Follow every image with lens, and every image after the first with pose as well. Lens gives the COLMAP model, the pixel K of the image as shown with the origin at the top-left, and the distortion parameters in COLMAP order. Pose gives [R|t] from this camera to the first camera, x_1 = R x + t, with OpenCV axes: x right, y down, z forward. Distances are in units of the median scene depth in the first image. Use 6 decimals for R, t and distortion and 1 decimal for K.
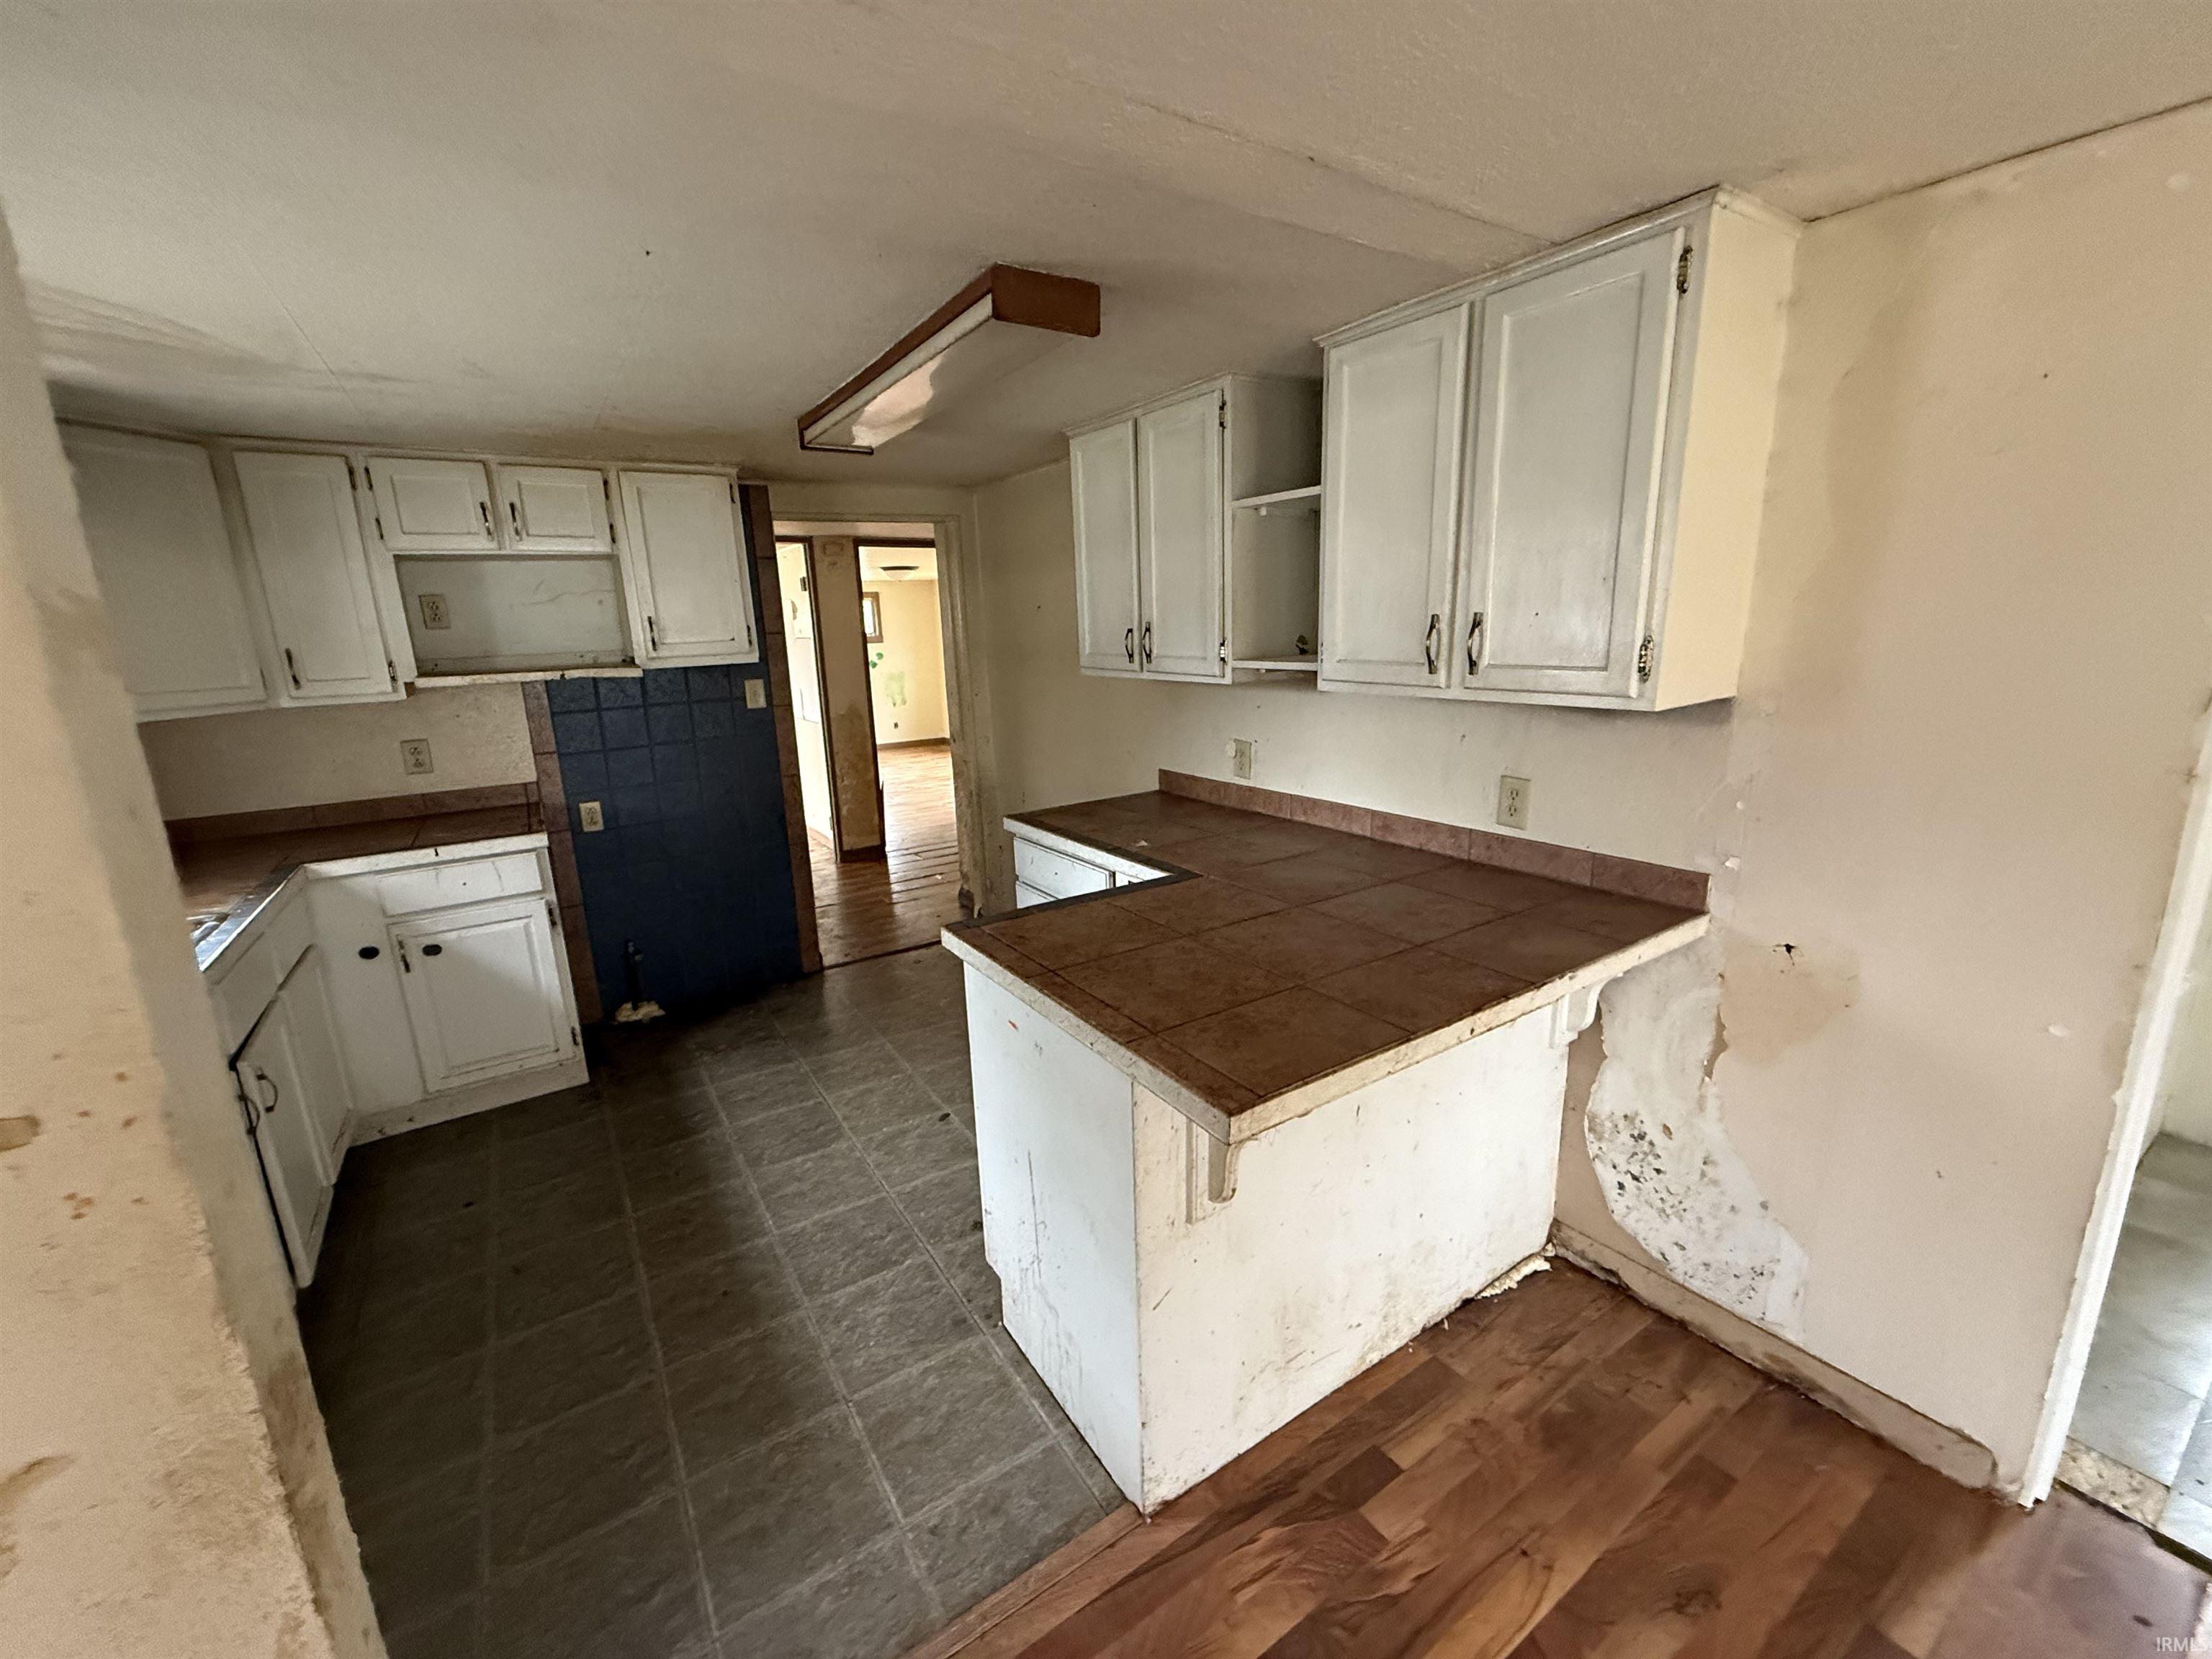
lens RADIAL K [[883.1, 0, 1106.0], [0, 883.1, 829.5], [0, 0, 1]] dist [-0.000494, -0.000065]
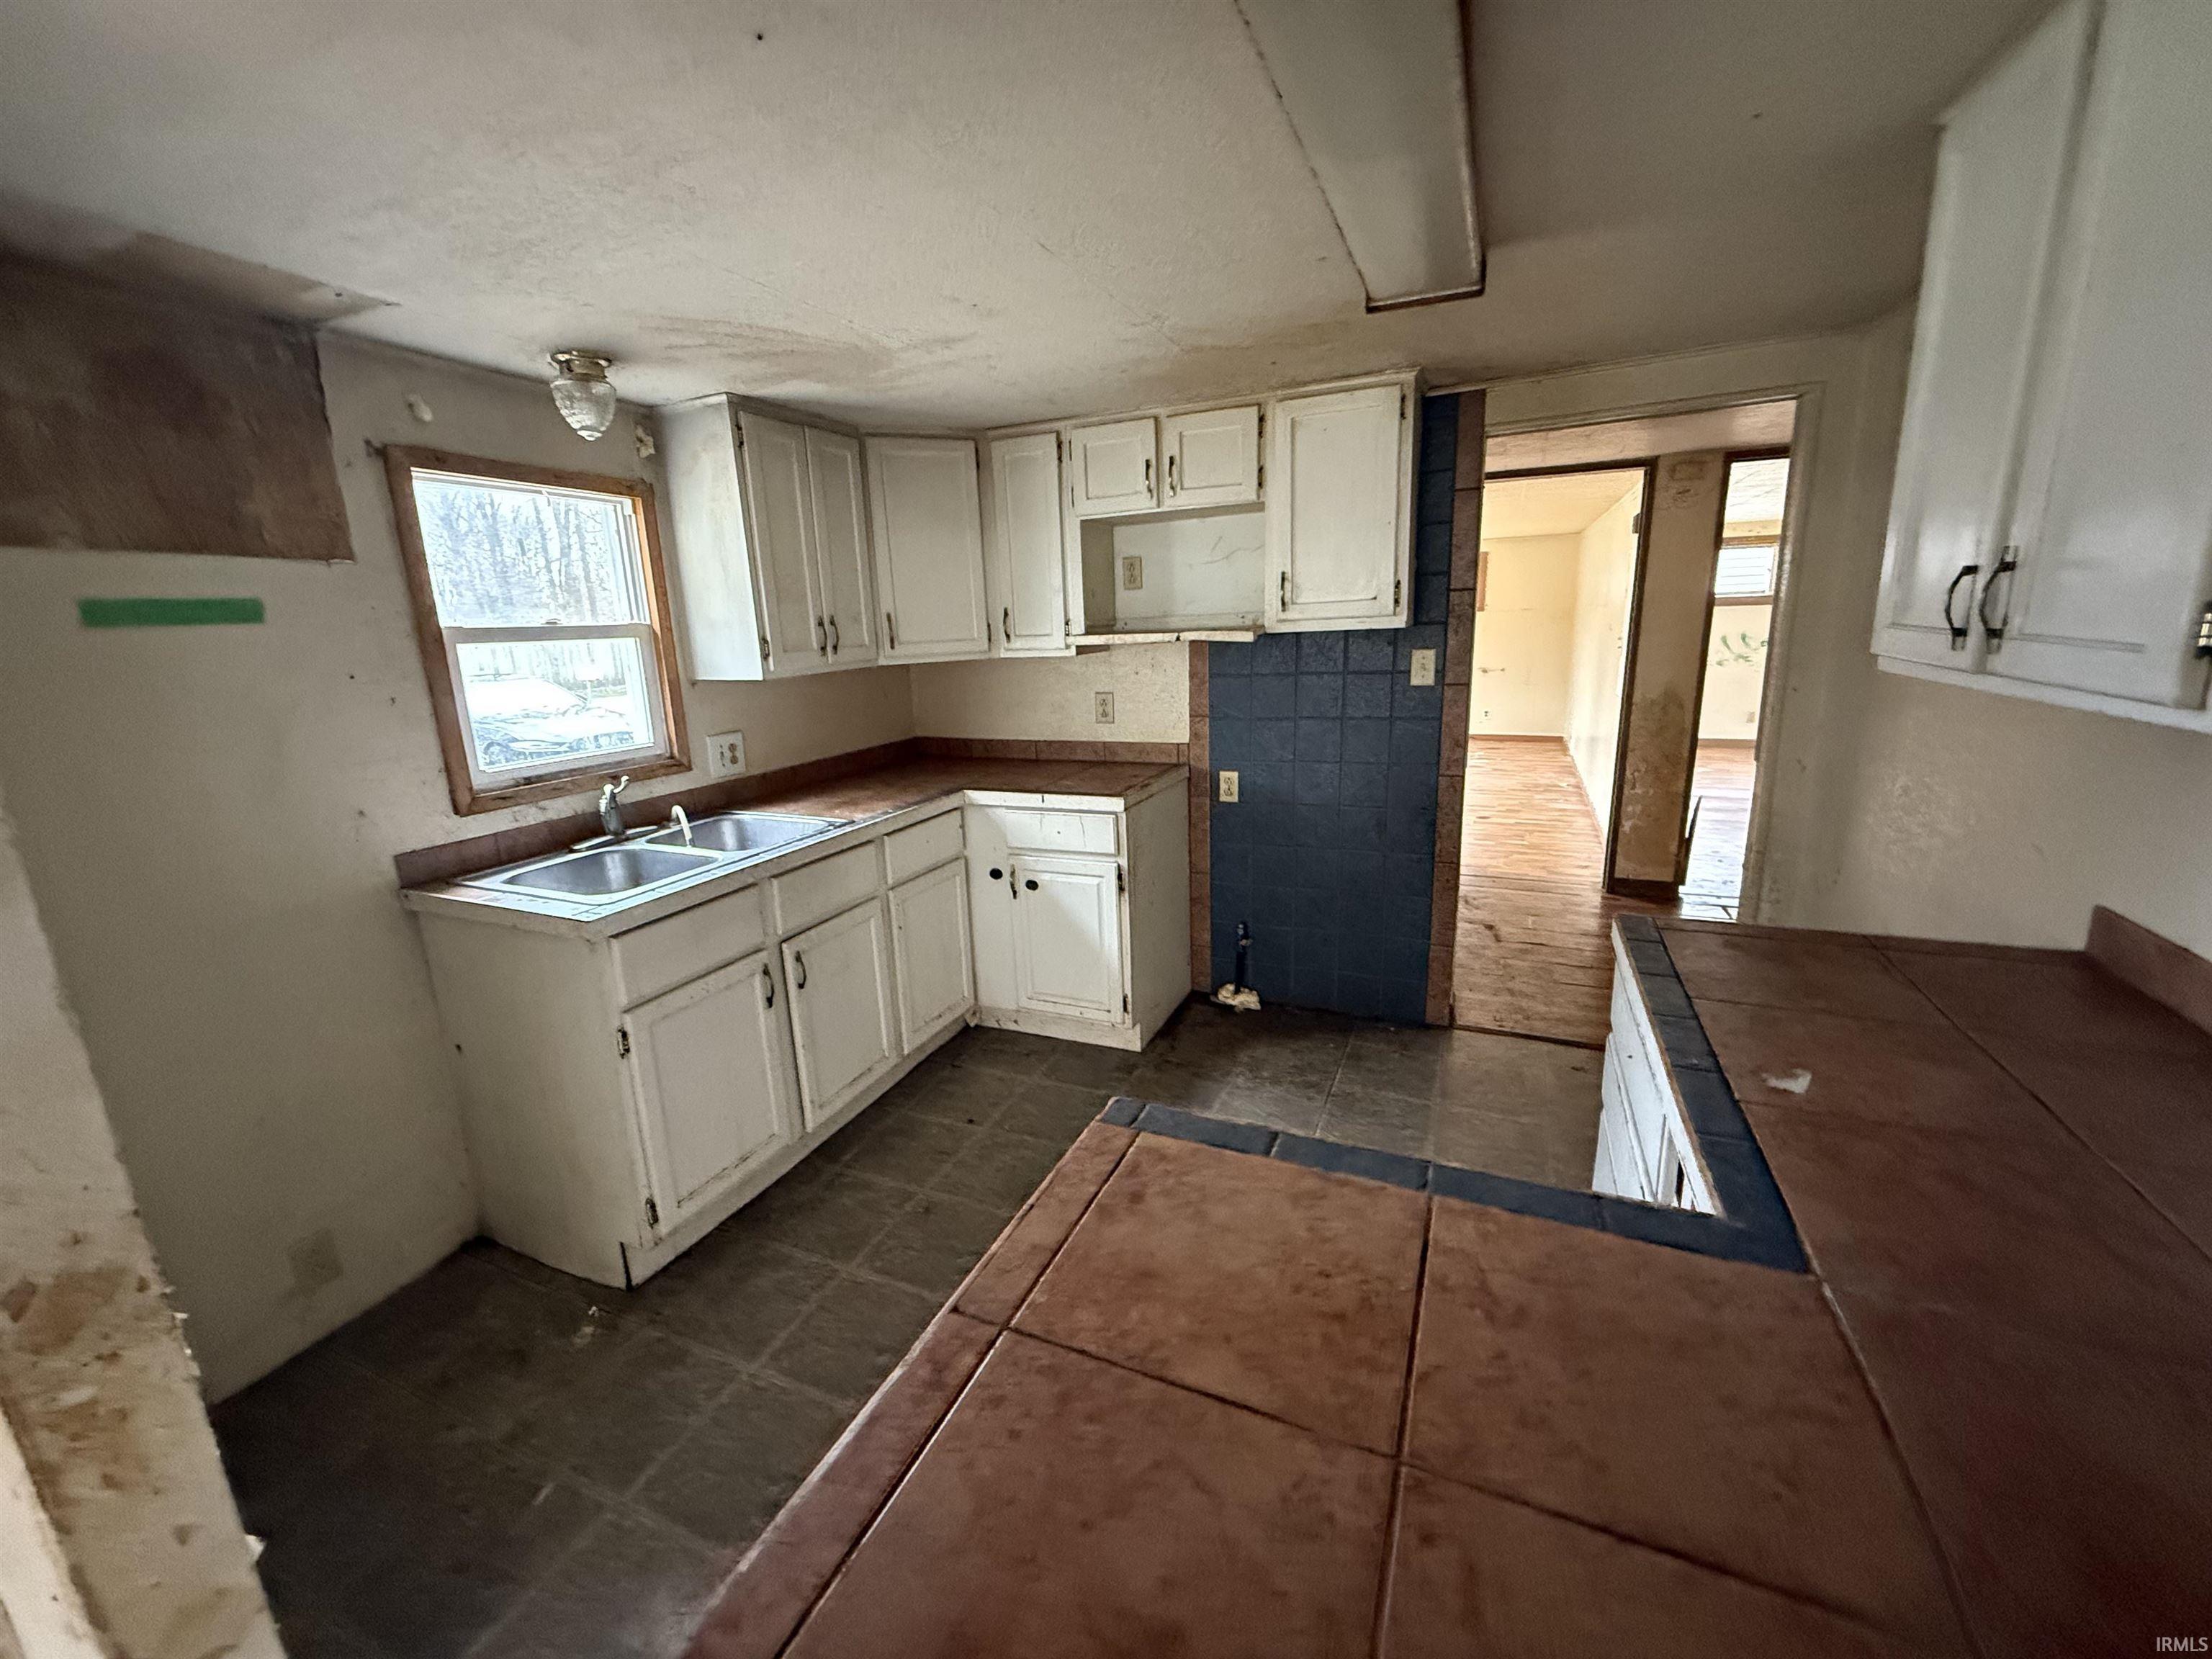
lens RADIAL K [[883.1, 0, 1106.0], [0, 883.1, 829.5], [0, 0, 1]] dist [-0.000494, -0.000065]
pose [[0.541175, 0.207910, -0.814803, 0.150527], [-0.172724, 0.975776, 0.134265, -0.084440], [0.822980, 0.068075, 0.563976, 0.402727]]
